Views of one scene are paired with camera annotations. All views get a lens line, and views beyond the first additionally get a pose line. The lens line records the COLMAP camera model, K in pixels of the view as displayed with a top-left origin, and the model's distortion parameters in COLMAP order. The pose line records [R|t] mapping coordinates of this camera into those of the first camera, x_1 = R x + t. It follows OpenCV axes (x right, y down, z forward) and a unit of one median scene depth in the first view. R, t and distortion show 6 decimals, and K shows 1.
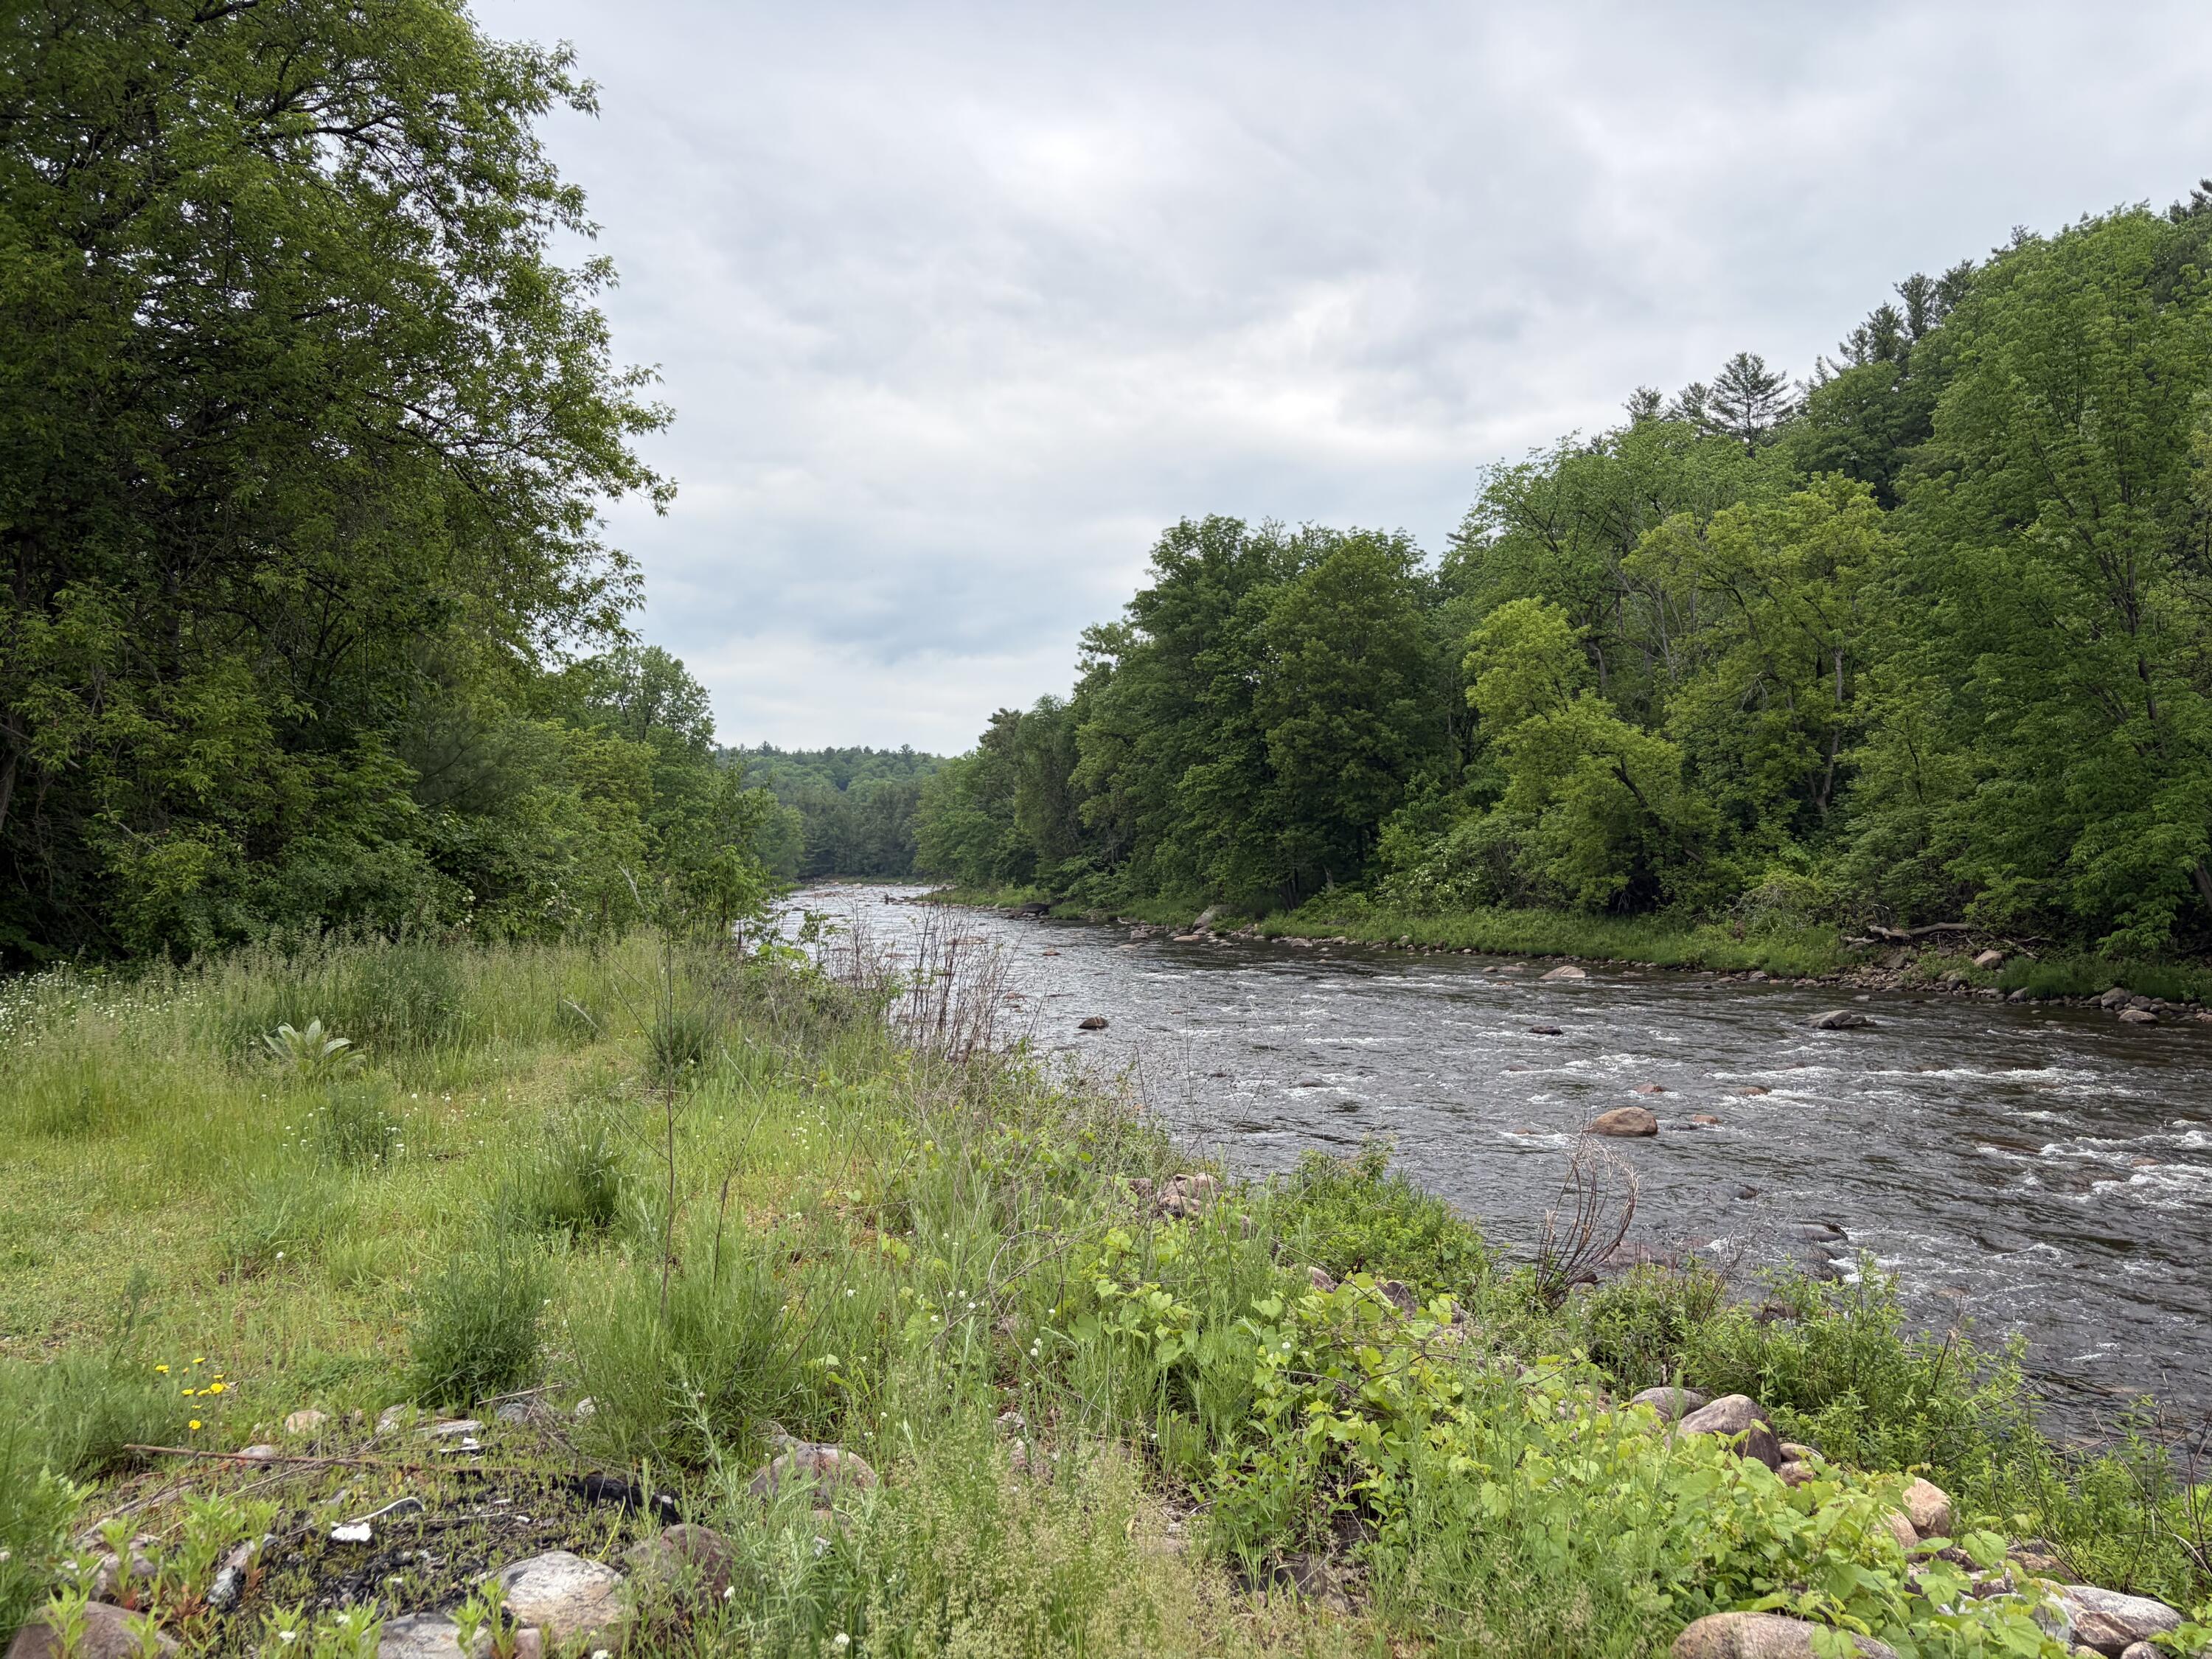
lens RADIAL K [[1668.5, 0, 1107.5], [0, 1668.5, 828.6], [0, 0, 1]] dist [0.042362, -0.040246]
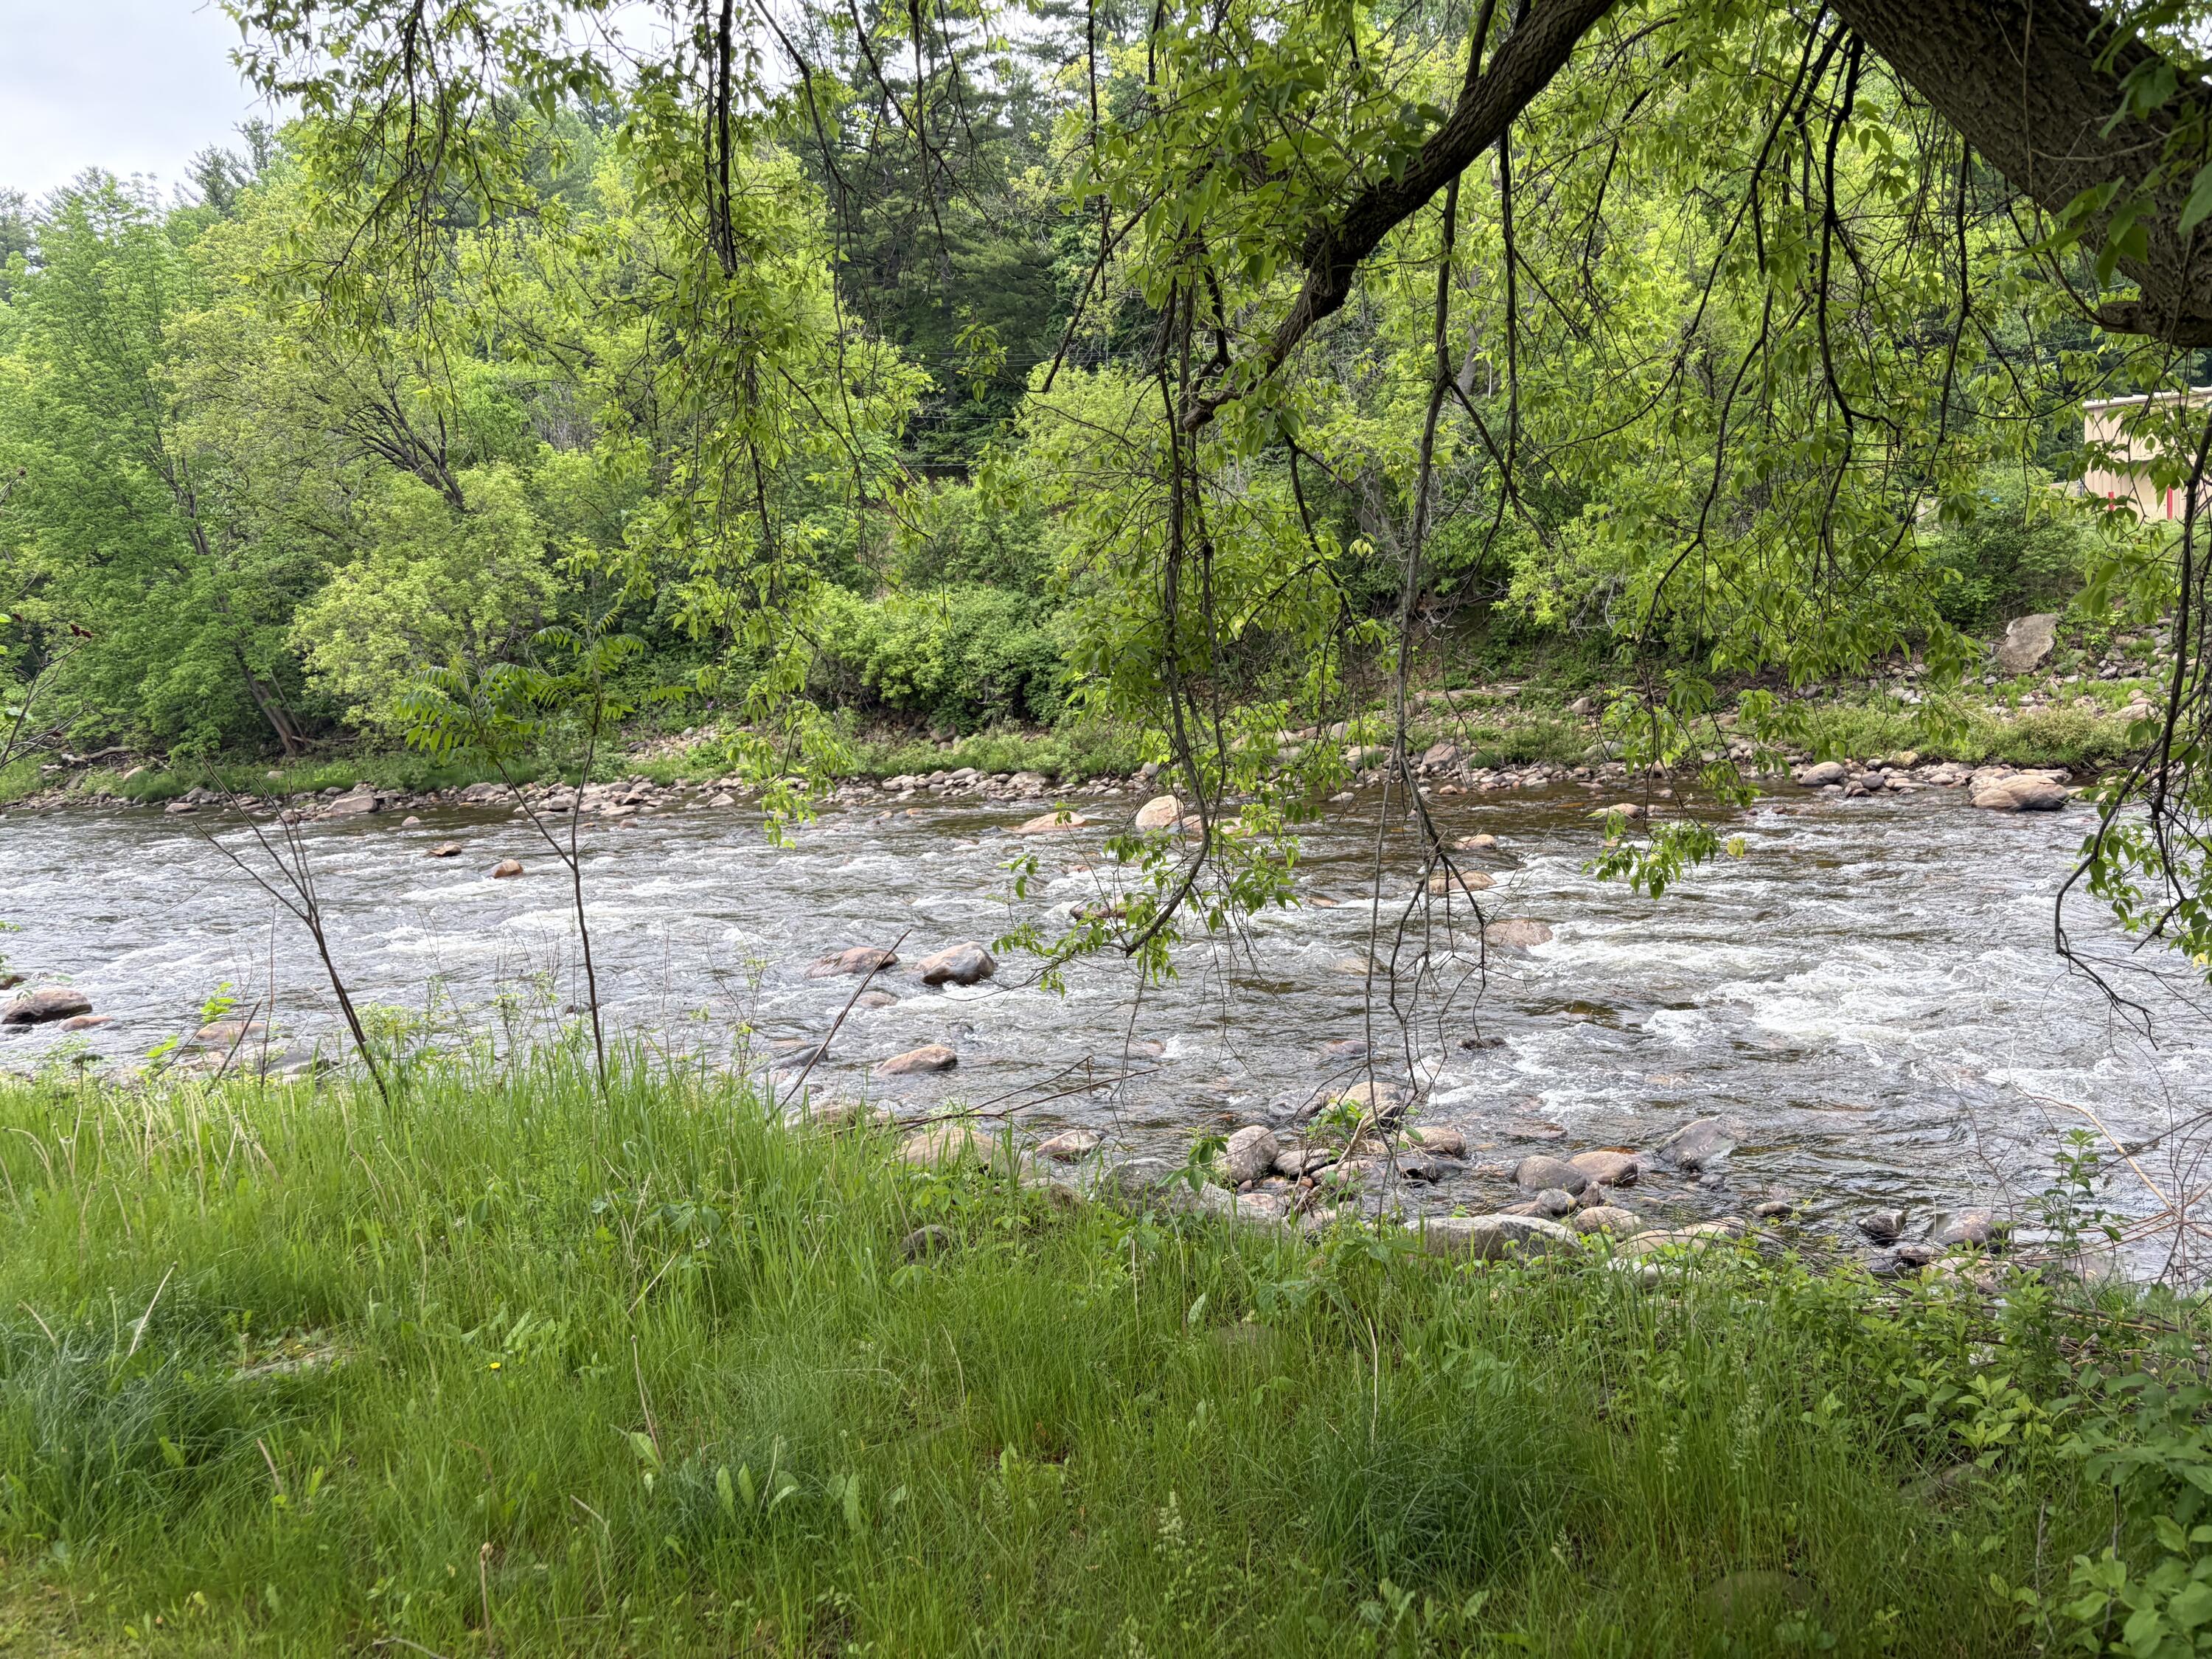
lens RADIAL K [[1668.5, 0, 1104.4], [0, 1668.5, 837.1], [0, 0, 1]] dist [0.042362, -0.040246]
pose [[0.693208, -0.132907, 0.708378, 0.041888], [0.051201, 0.989448, 0.135537, -0.002412], [-0.718917, -0.057686, 0.692698, -0.117820]]
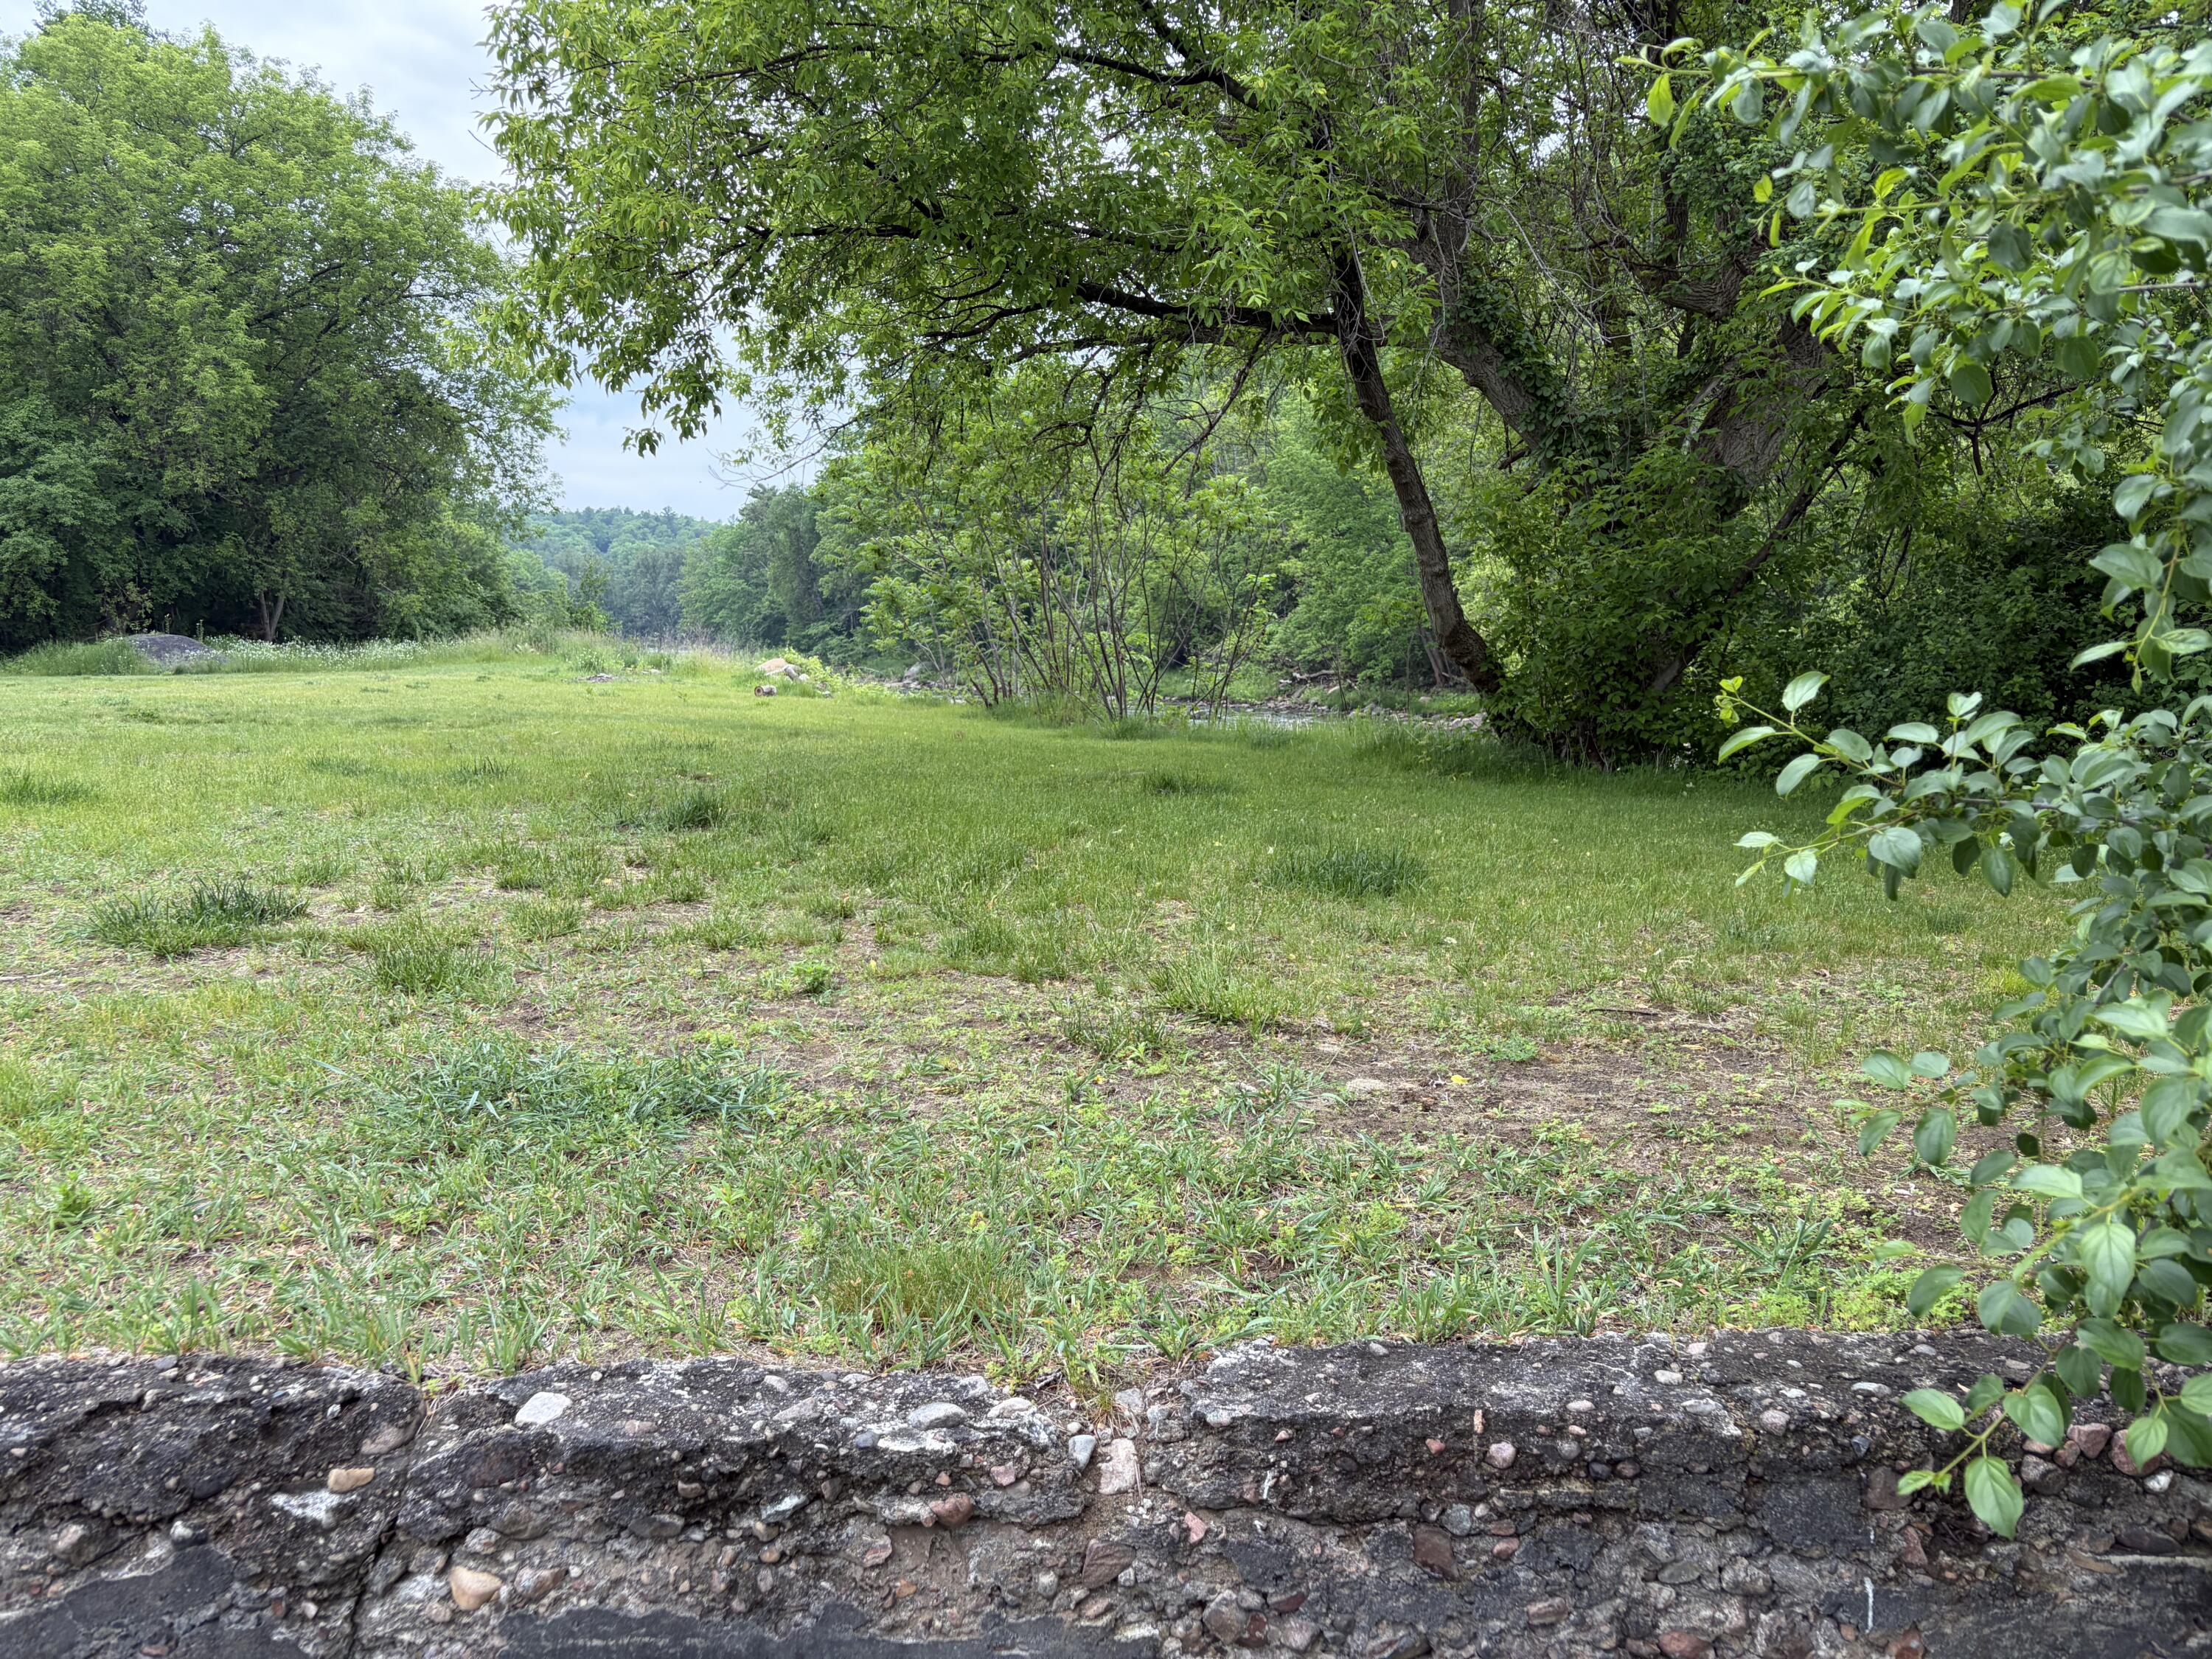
lens RADIAL K [[1668.5, 0, 1093.5], [0, 1668.5, 829.9], [0, 0, 1]] dist [0.042362, -0.040246]
pose [[0.991669, 0.009168, 0.128488, 0.021482], [-0.026479, 0.990671, 0.133677, -0.000701], [-0.126064, -0.135965, 0.982660, -0.199138]]
